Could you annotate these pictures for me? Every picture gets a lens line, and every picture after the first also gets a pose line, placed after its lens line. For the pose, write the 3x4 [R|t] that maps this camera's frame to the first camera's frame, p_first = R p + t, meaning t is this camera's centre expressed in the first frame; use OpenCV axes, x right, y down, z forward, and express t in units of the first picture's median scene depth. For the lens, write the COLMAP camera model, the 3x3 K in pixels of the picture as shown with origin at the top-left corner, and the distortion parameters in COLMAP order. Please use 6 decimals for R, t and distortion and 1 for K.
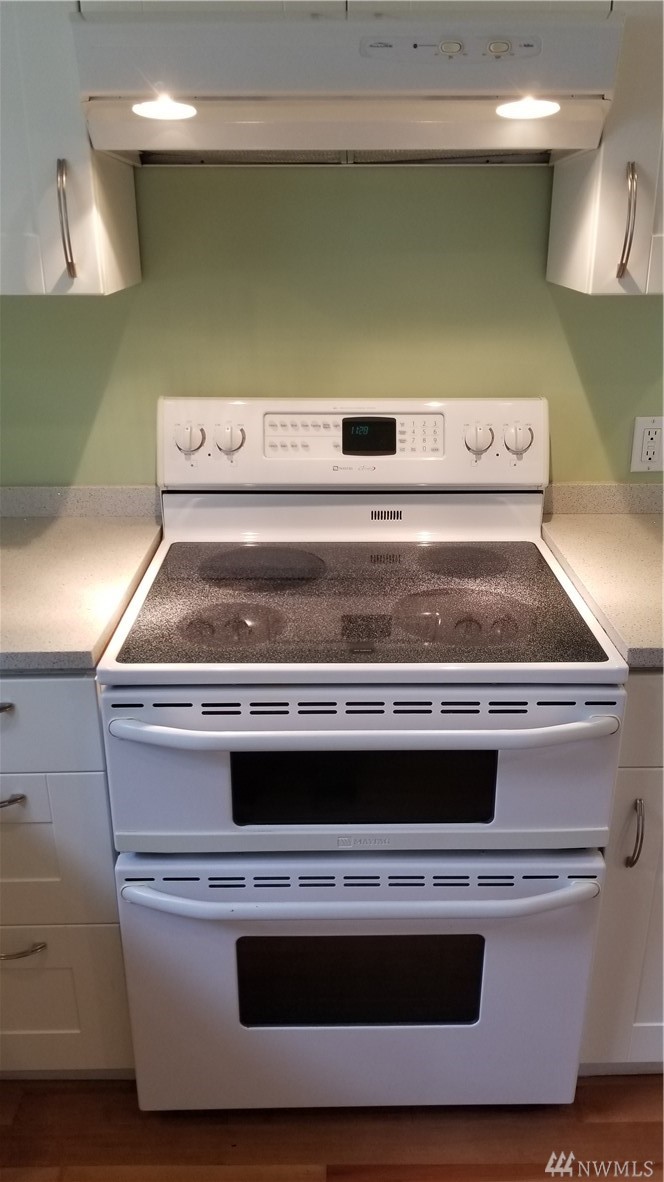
lens RADIAL K [[927.8, 0, 332.0], [0, 927.8, 591.0], [0, 0, 1]] dist [0.051584, -0.001071]
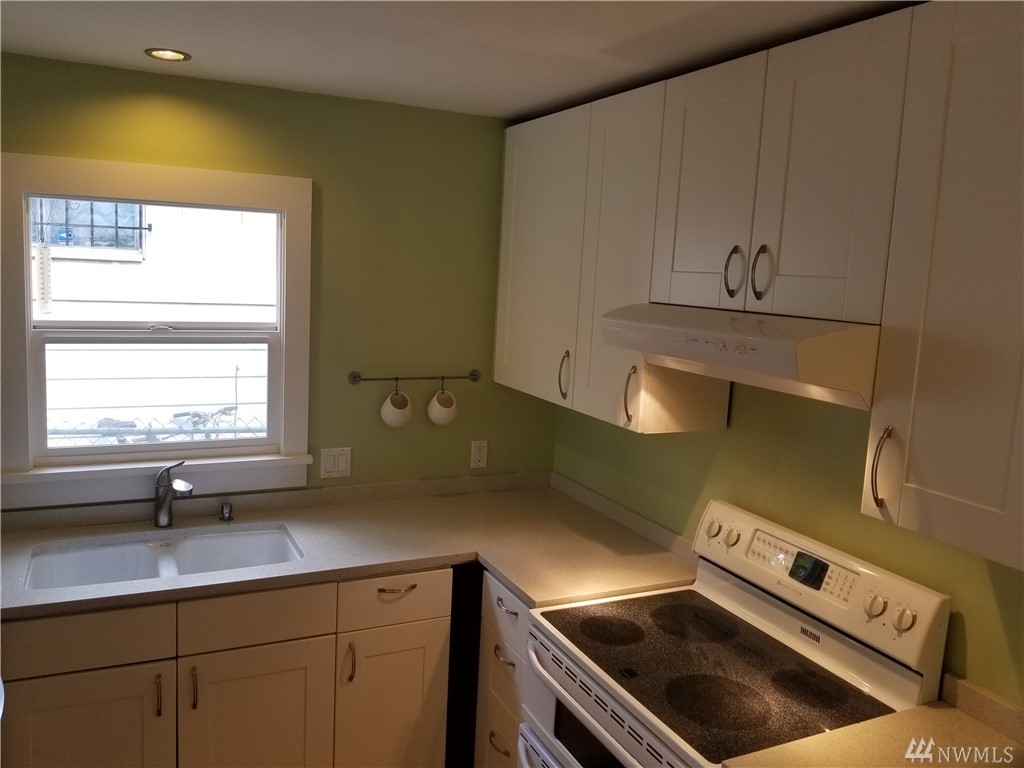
lens RADIAL K [[818.9, 0, 512.0], [0, 818.9, 384.0], [0, 0, 1]] dist [0.007746, -0.001327]
pose [[0.413238, 0.155868, -0.897184, 0.882520], [-0.391570, 0.919919, -0.020537, -0.223529], [0.822136, 0.359797, 0.441178, 0.038439]]
